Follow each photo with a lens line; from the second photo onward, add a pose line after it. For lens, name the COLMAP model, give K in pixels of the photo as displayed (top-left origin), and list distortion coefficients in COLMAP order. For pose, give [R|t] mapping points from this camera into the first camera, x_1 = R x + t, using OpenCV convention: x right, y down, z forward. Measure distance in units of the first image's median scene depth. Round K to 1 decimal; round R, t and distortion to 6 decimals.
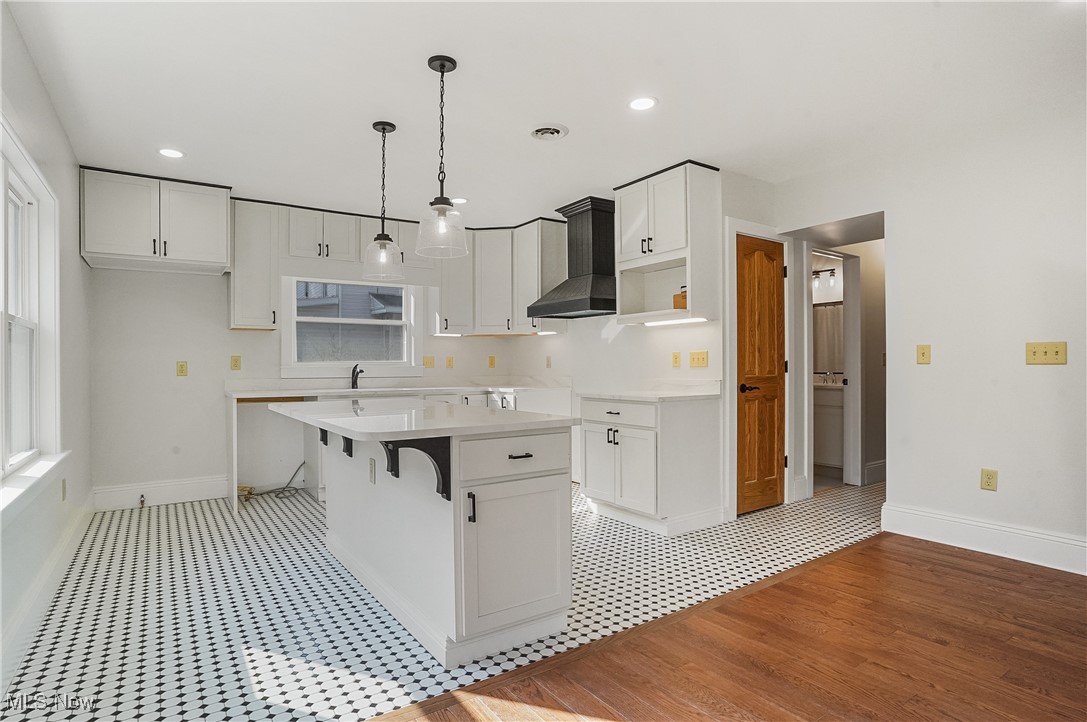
lens RADIAL K [[579.2, 0, 548.3], [0, 579.2, 371.2], [0, 0, 1]] dist [-0.055097, 0.016556]
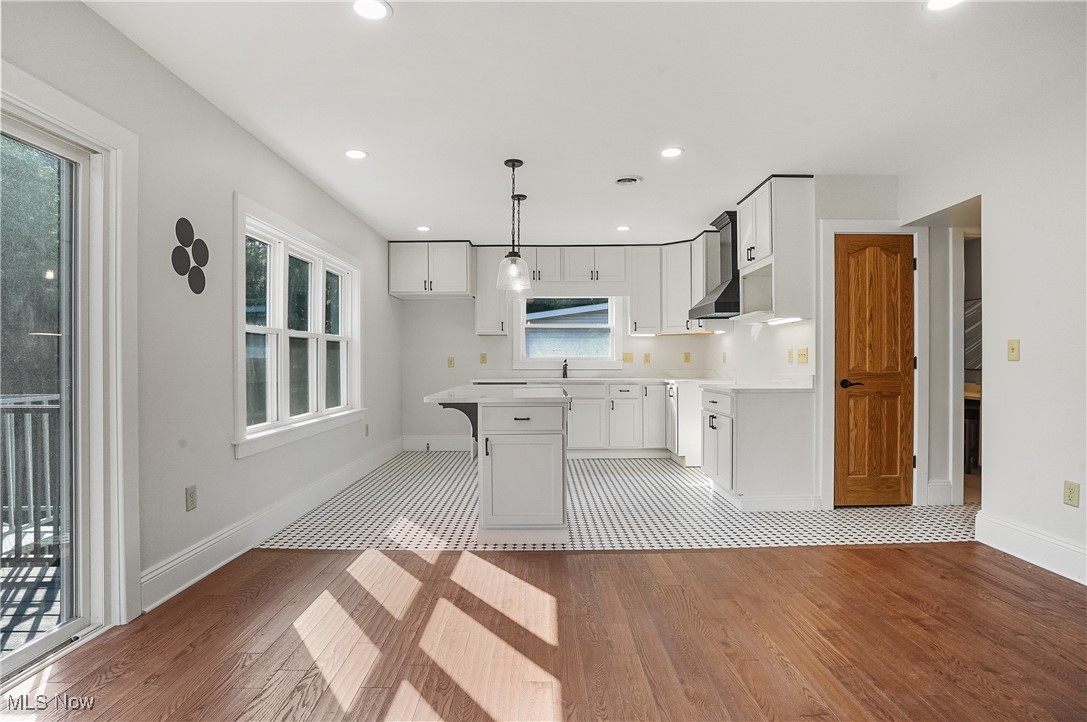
lens RADIAL K [[579.2, 0, 548.9], [0, 579.2, 366.0], [0, 0, 1]] dist [-0.055097, 0.016556]
pose [[0.828363, 0.007607, -0.560140, 0.464777], [-0.007413, 0.999969, 0.002618, -0.000782], [0.560142, 0.001984, 0.828394, -0.136843]]
